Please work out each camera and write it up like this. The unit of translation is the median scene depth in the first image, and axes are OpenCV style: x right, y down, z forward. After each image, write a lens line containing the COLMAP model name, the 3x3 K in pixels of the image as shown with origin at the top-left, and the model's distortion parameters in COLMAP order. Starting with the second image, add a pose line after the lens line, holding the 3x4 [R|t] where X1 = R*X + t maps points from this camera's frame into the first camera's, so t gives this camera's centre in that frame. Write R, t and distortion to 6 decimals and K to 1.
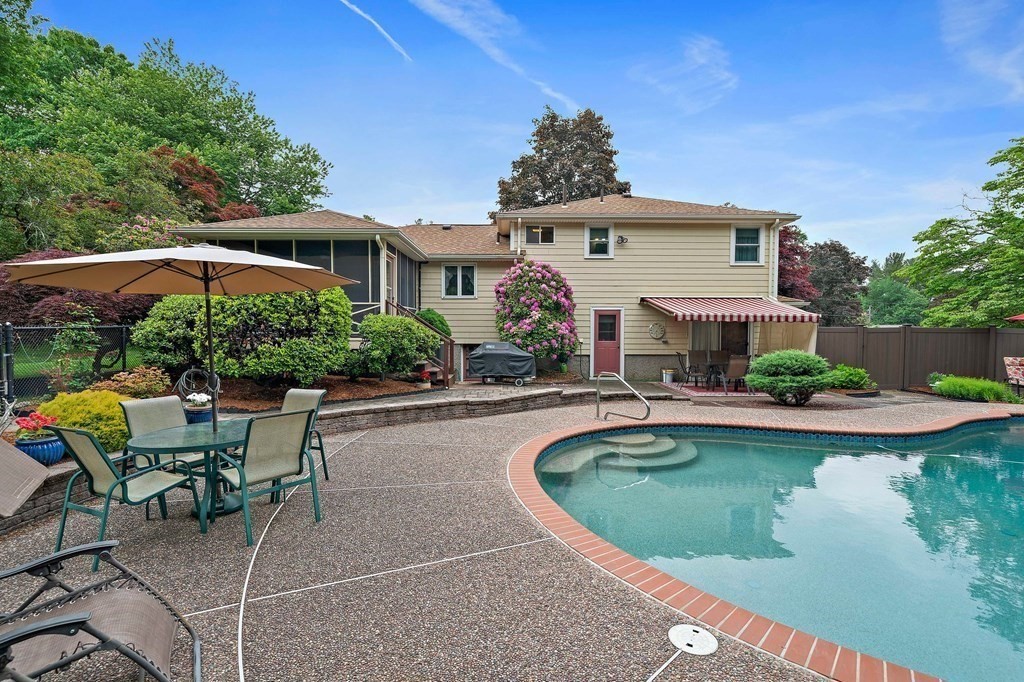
lens RADIAL K [[469.4, 0, 549.6], [0, 469.4, 358.5], [0, 0, 1]] dist [-0.007929, 0.000470]
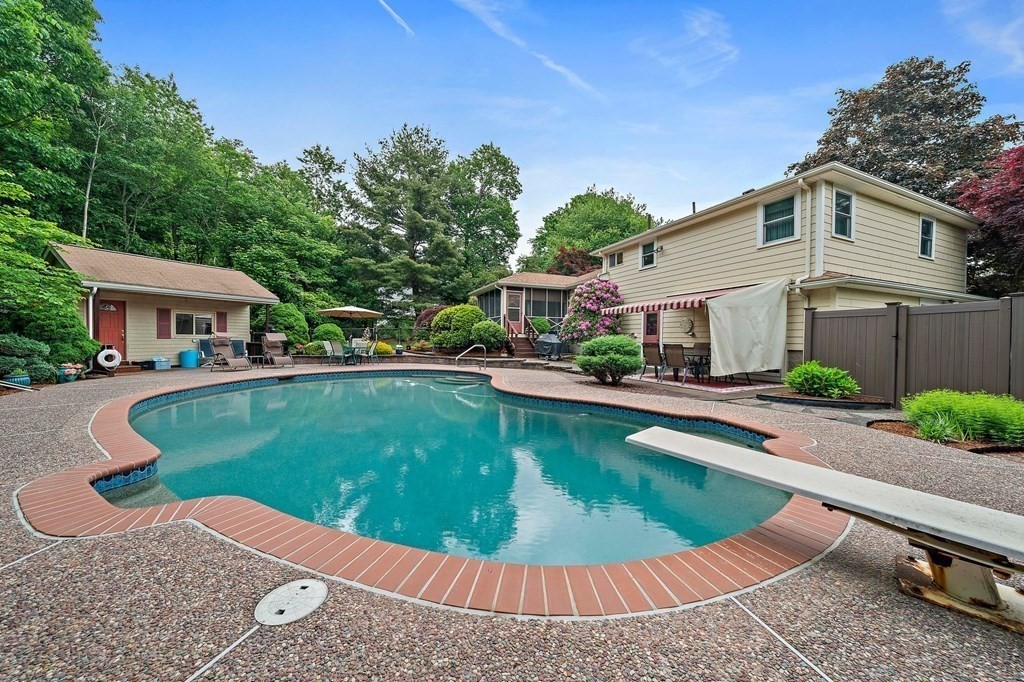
lens RADIAL K [[355.5, 0, 510.6], [0, 355.5, 346.5], [0, 0, 1]] dist [-0.000906, -0.000158]
pose [[0.370108, 0.021672, -0.928736, 1.240520], [-0.058202, 0.998305, 0.000101, 0.020185], [0.927164, 0.054017, 0.370742, 0.478253]]
